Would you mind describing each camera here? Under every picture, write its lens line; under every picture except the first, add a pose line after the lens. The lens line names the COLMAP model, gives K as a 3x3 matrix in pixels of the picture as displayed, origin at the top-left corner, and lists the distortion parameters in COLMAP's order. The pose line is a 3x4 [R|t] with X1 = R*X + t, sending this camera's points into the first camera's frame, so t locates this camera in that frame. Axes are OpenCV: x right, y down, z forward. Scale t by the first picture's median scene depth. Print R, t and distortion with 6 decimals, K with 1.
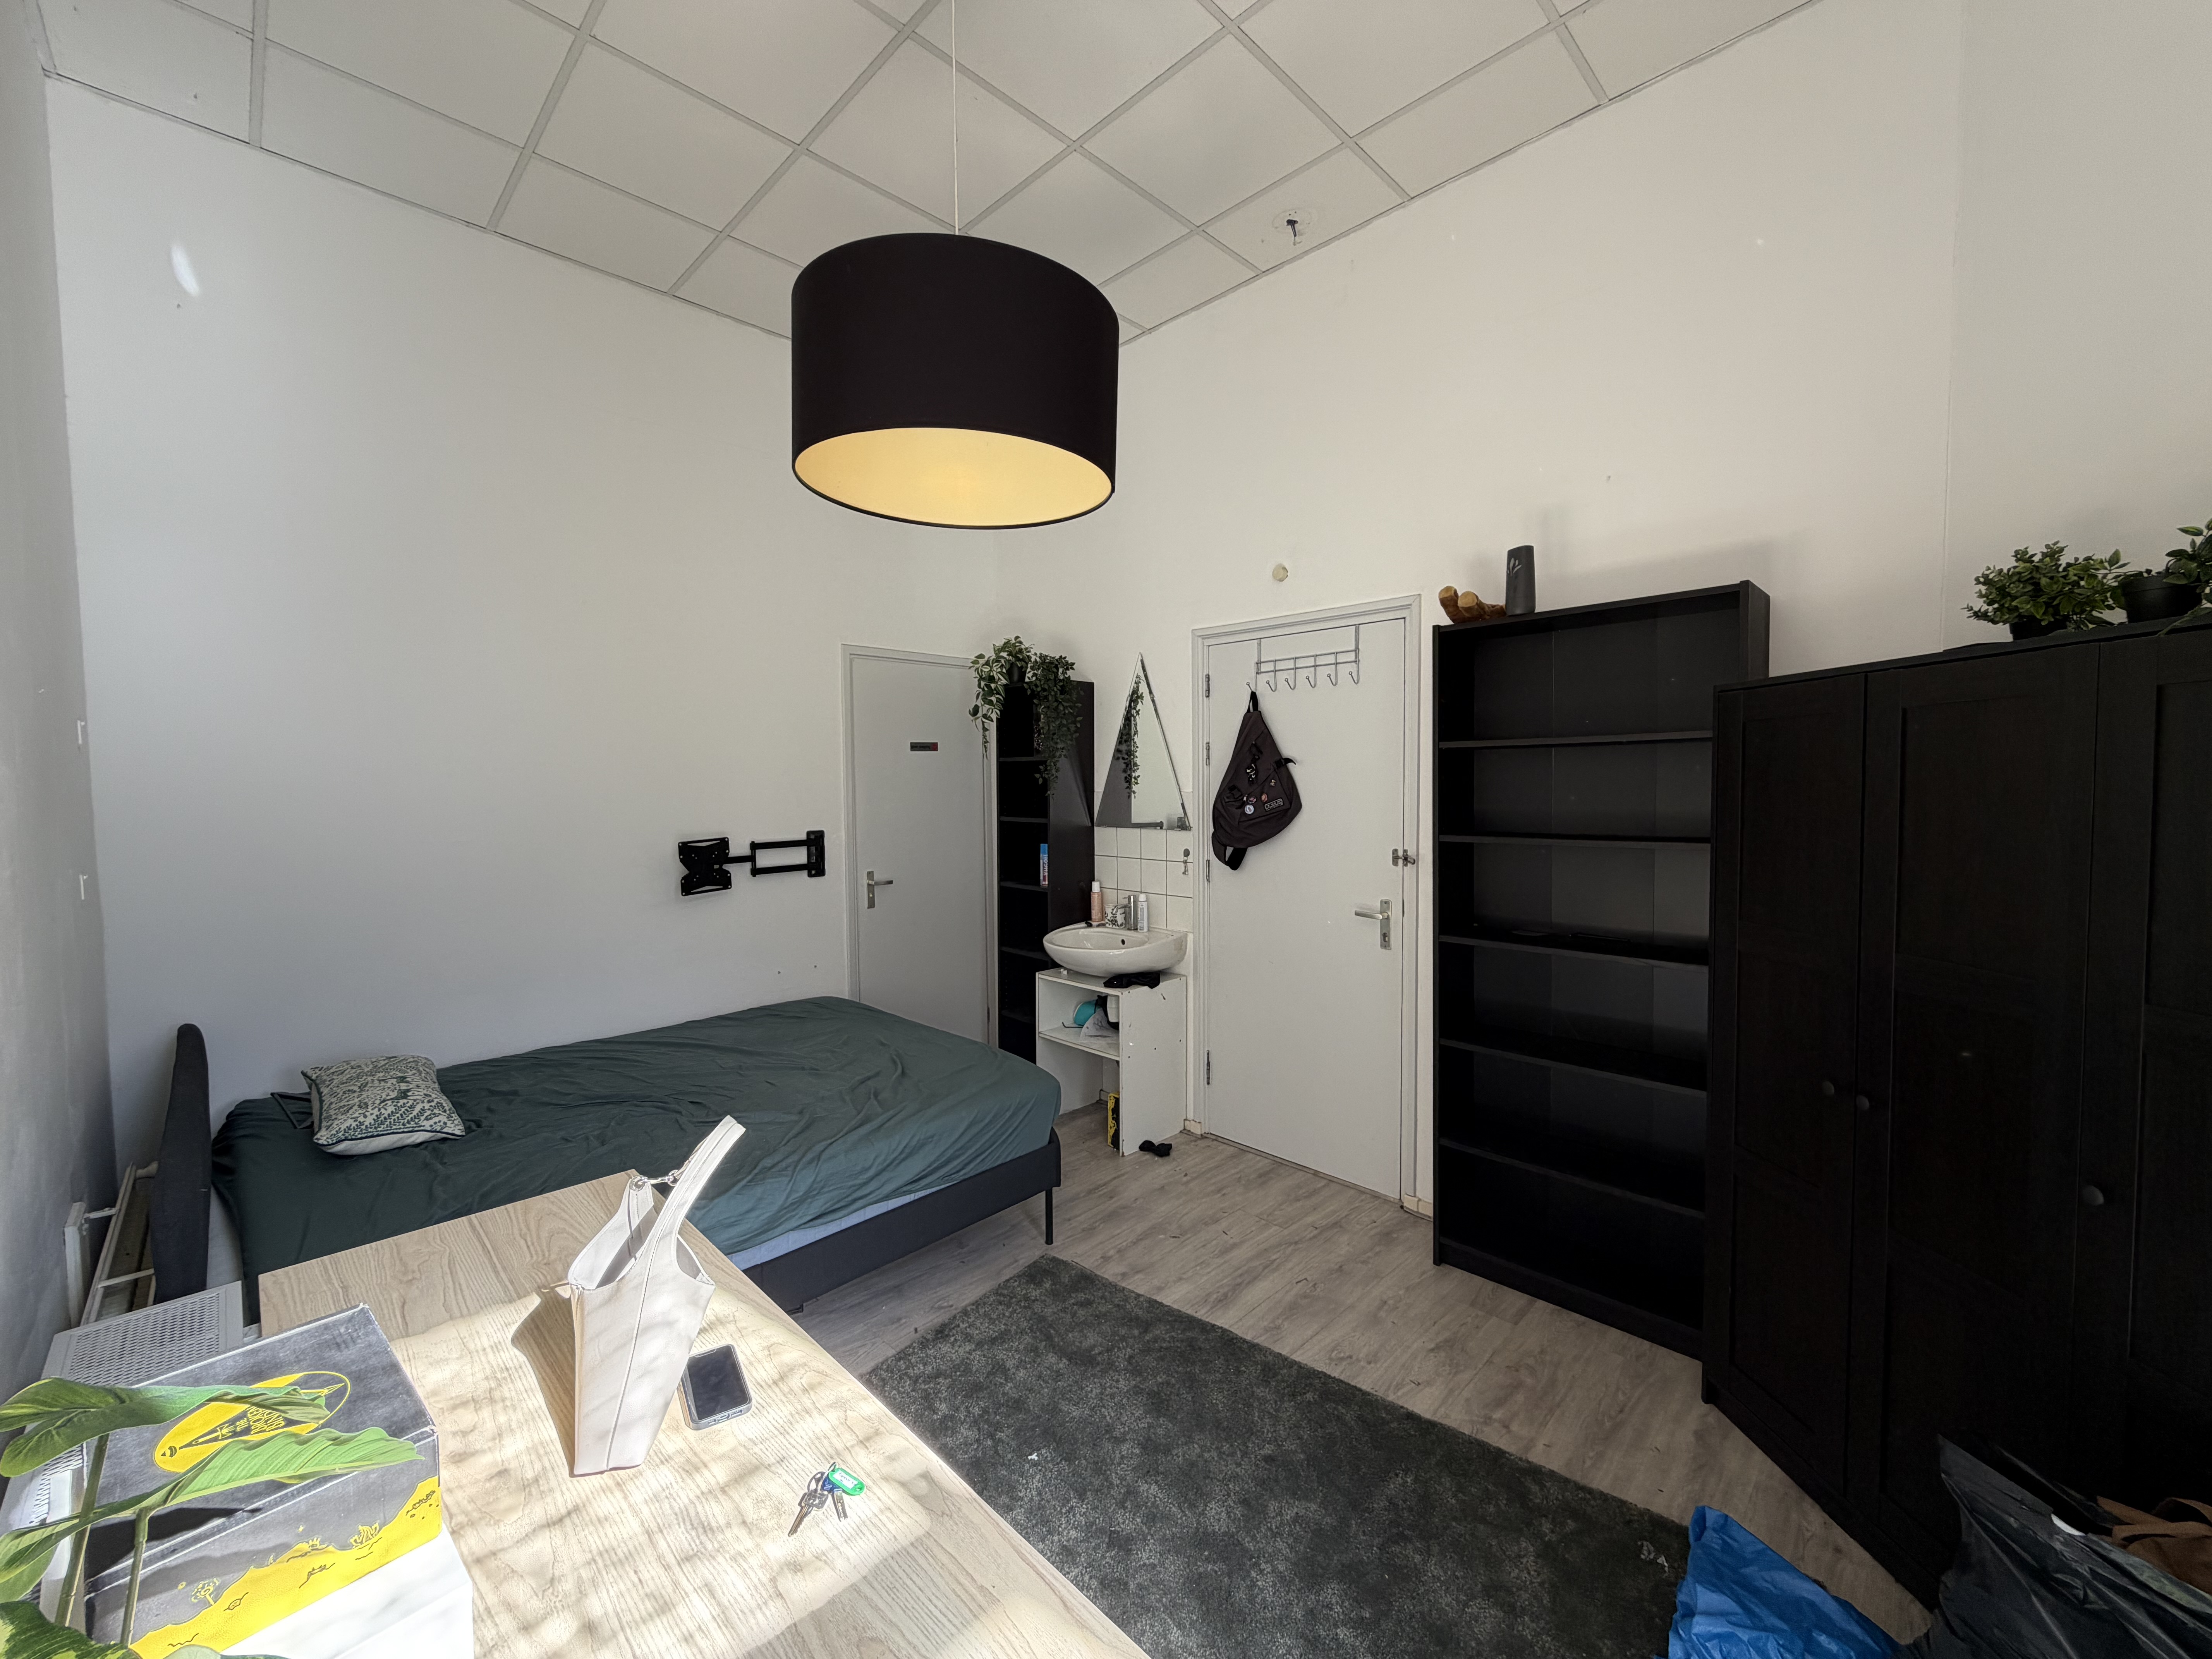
lens RADIAL K [[882.6, 0, 1109.2], [0, 882.6, 824.4], [0, 0, 1]] dist [0.000143, 0.000034]
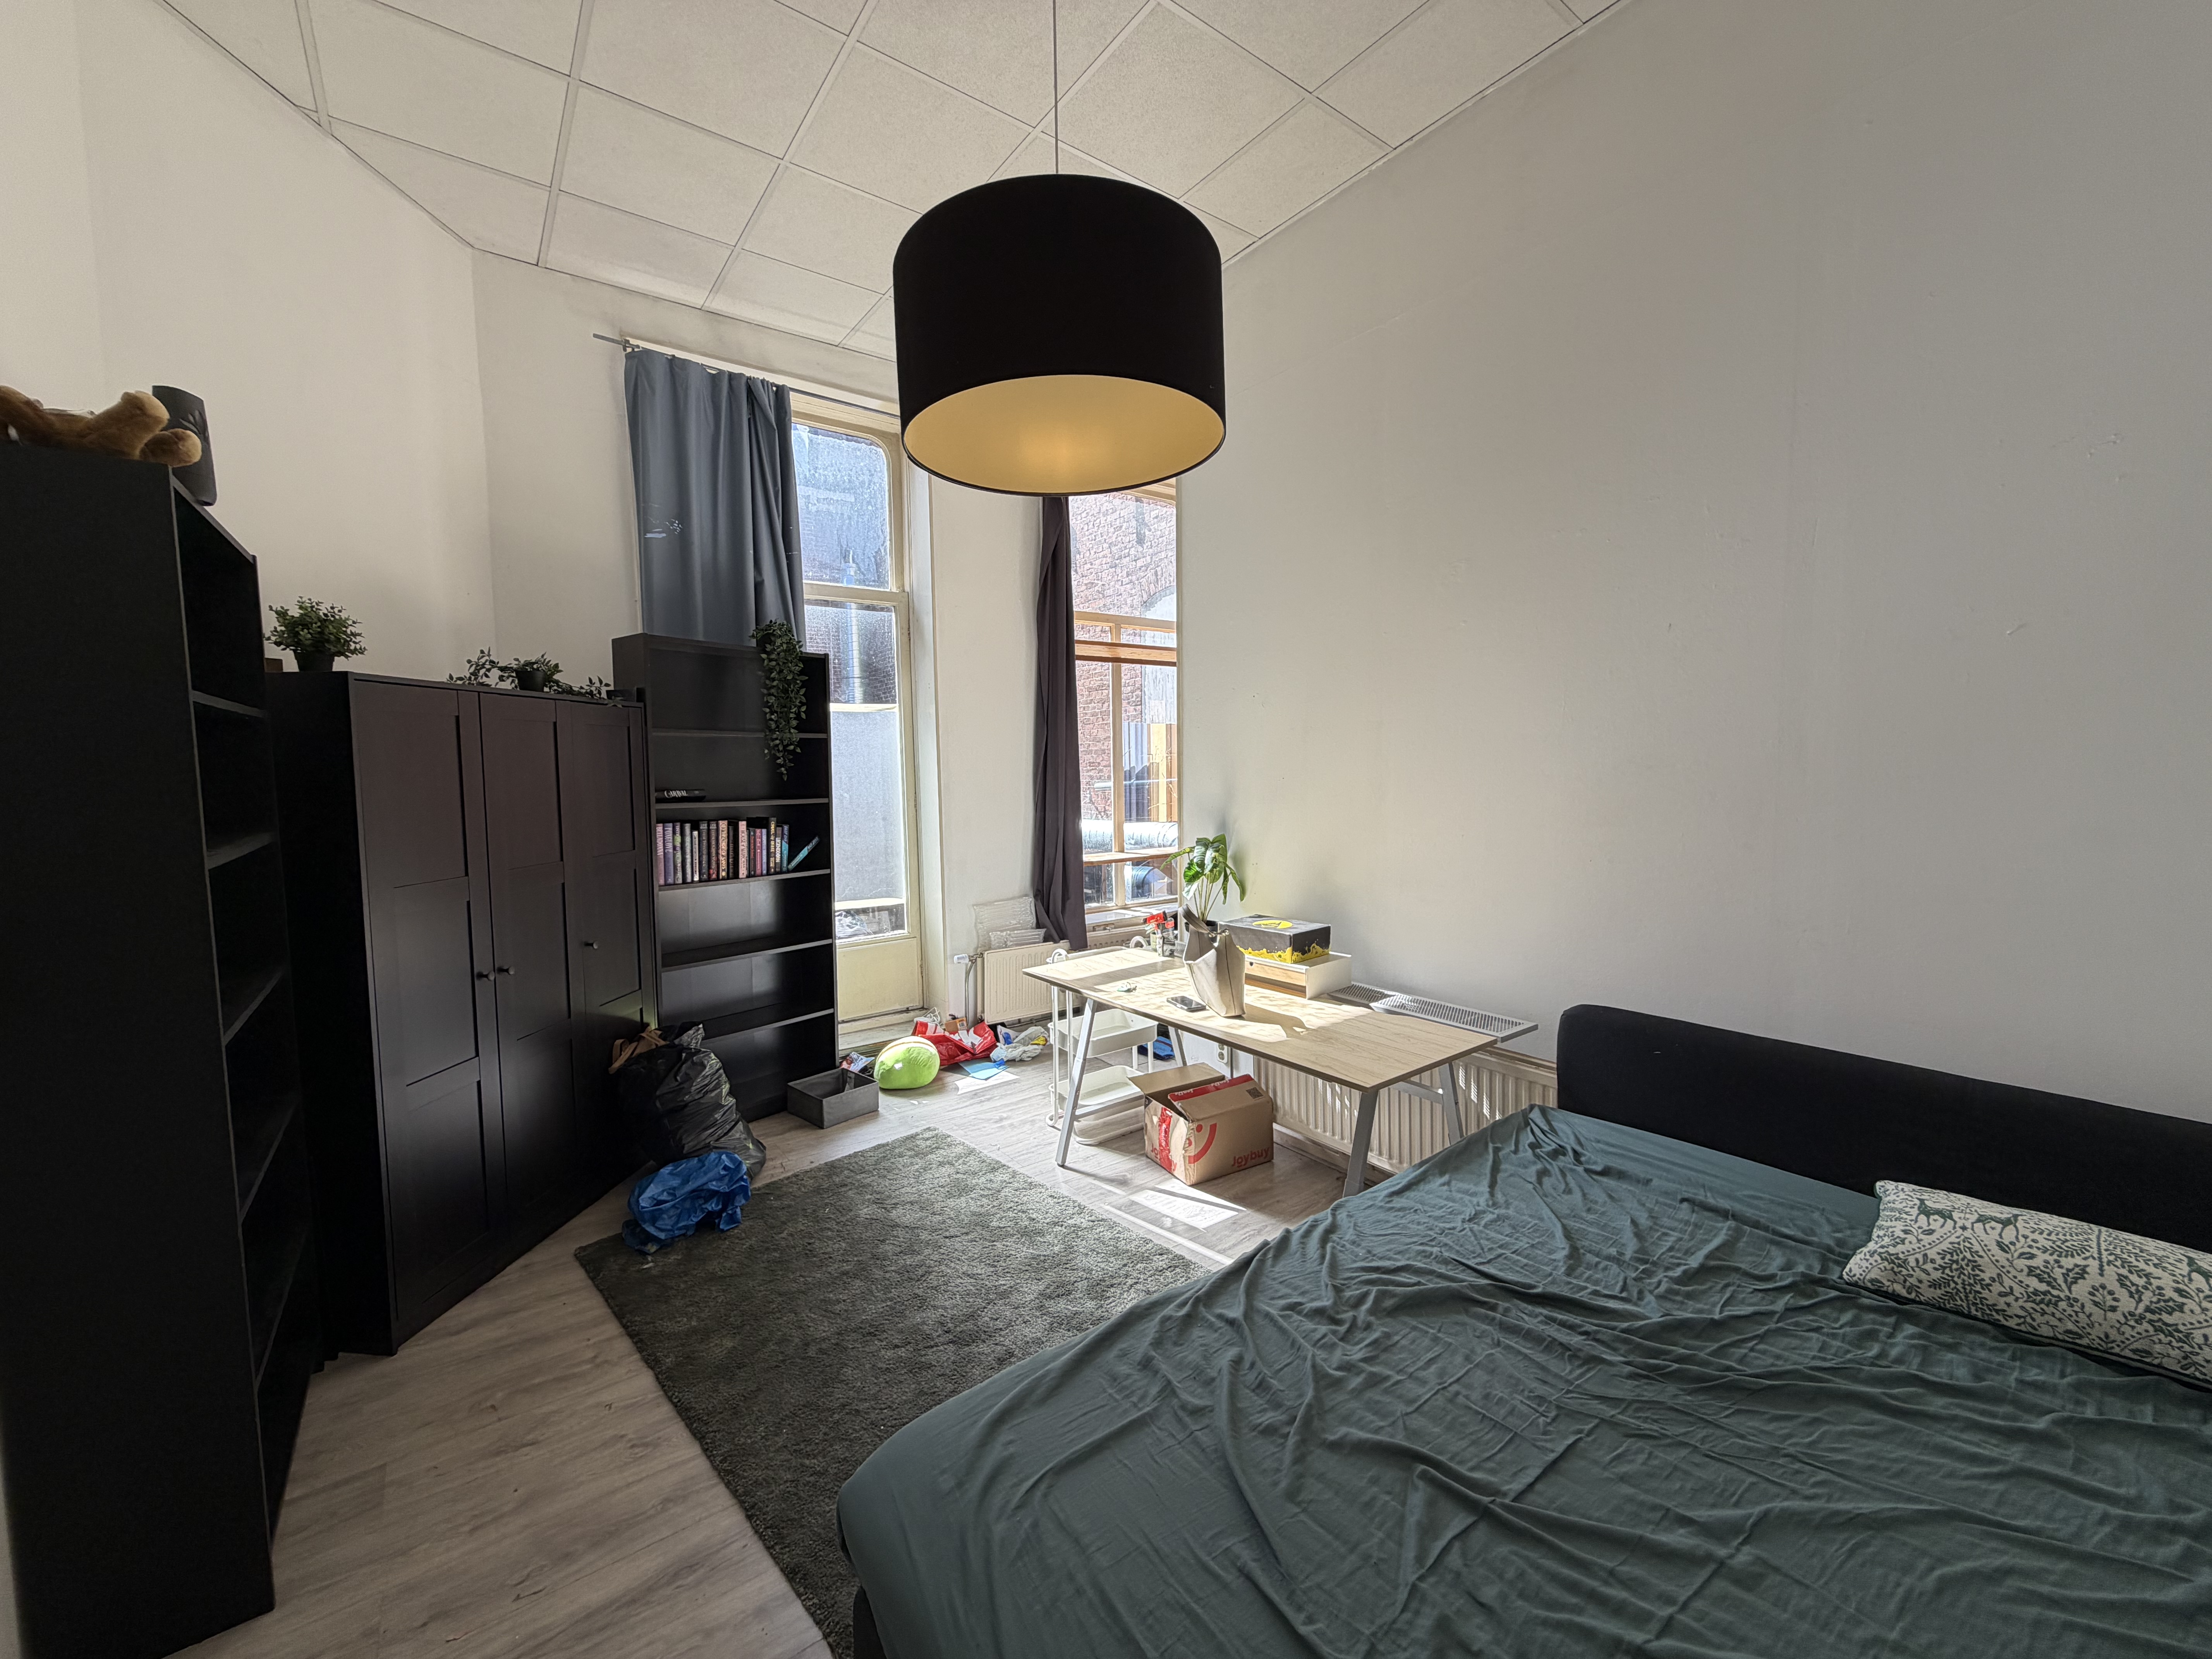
lens RADIAL K [[882.6, 0, 1105.4], [0, 882.6, 826.8], [0, 0, 1]] dist [0.000143, 0.000034]
pose [[-0.989938, 0.010907, 0.141082, -0.333679], [0.027559, 0.992794, 0.116623, -0.076131], [-0.138793, 0.119338, -0.983105, 1.937966]]
